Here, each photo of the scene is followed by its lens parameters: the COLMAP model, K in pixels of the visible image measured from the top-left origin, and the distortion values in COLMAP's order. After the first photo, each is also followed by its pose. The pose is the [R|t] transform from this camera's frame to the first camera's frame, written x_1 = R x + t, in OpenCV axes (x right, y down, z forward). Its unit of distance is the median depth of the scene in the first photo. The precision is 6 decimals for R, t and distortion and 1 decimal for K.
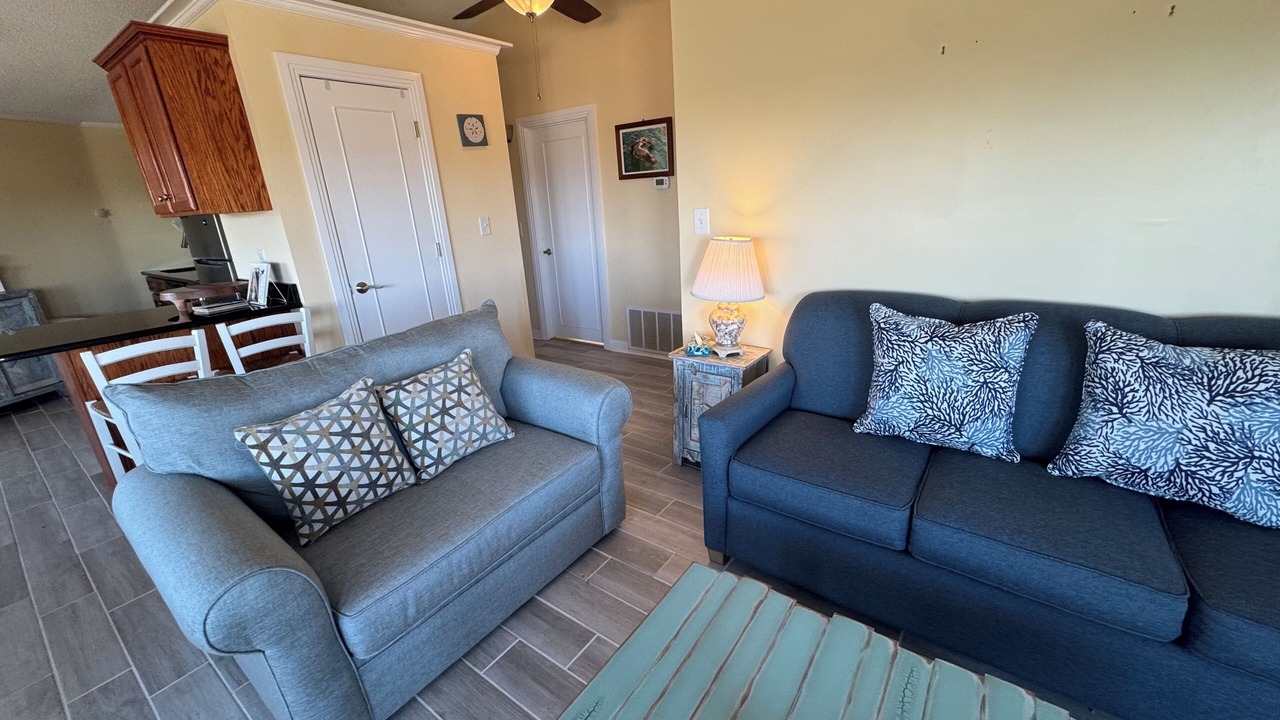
lens RADIAL K [[510.0, 0, 638.8], [0, 510.0, 360.1], [0, 0, 1]] dist [-0.003932, 0.000112]
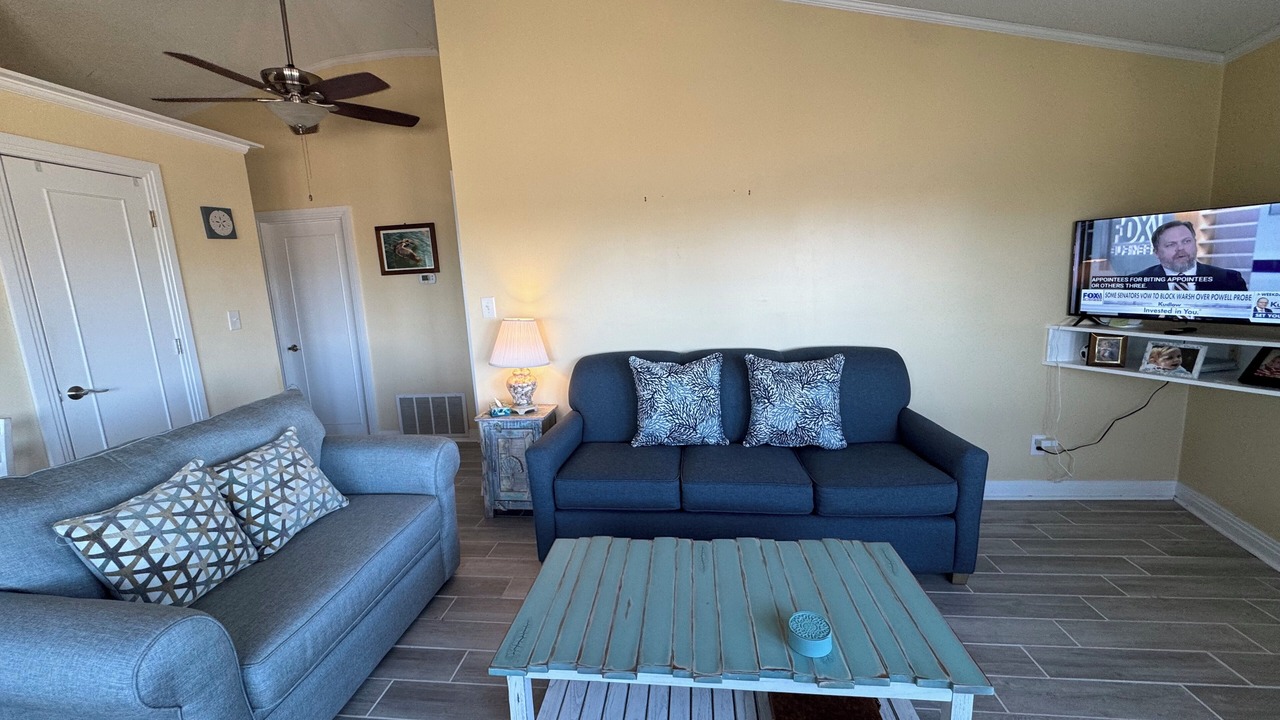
lens RADIAL K [[510.0, 0, 640.1], [0, 510.0, 361.3], [0, 0, 1]] dist [-0.003932, 0.000112]
pose [[0.866410, -0.068412, 0.494625, -0.240867], [0.156790, 0.977743, -0.139410, 0.110229], [-0.474079, 0.198338, 0.857853, -0.263497]]
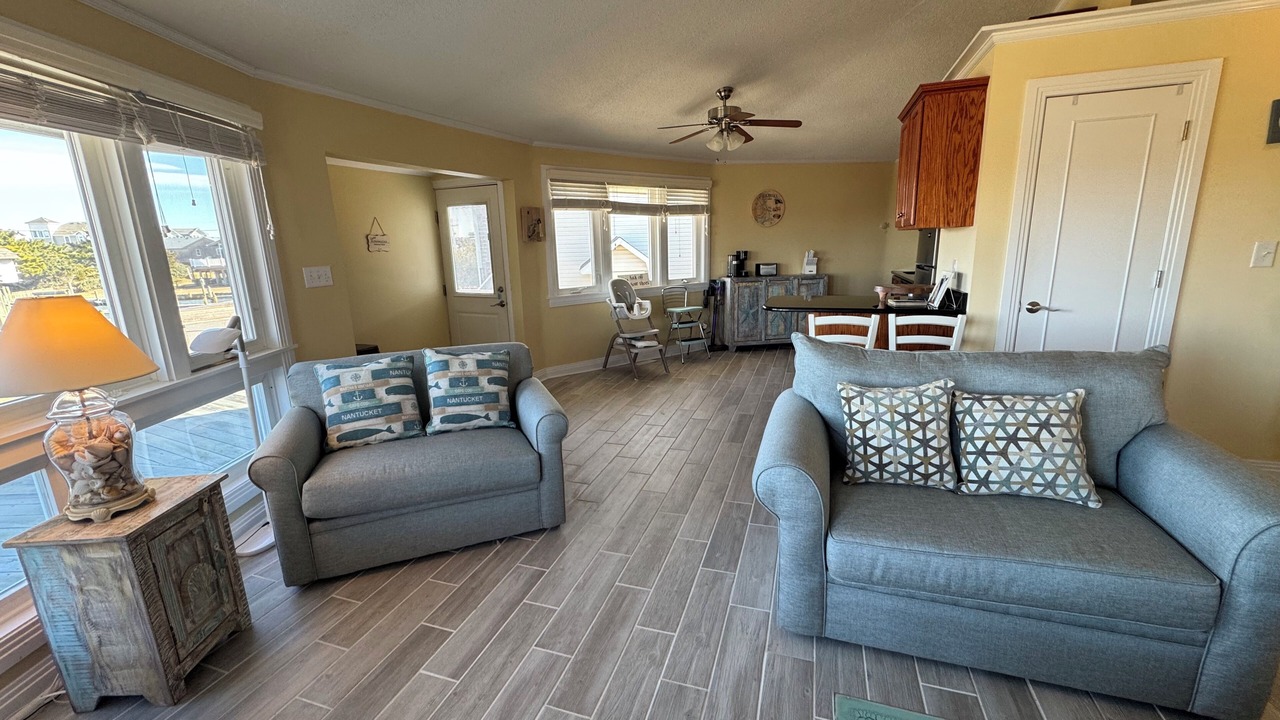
lens RADIAL K [[510.0, 0, 639.4], [0, 510.0, 361.4], [0, 0, 1]] dist [-0.003932, 0.000112]
pose [[0.296338, 0.261448, -0.918601, 0.238842], [-0.283992, 0.942421, 0.176612, -0.006201], [0.911884, 0.208539, 0.353525, -0.001425]]
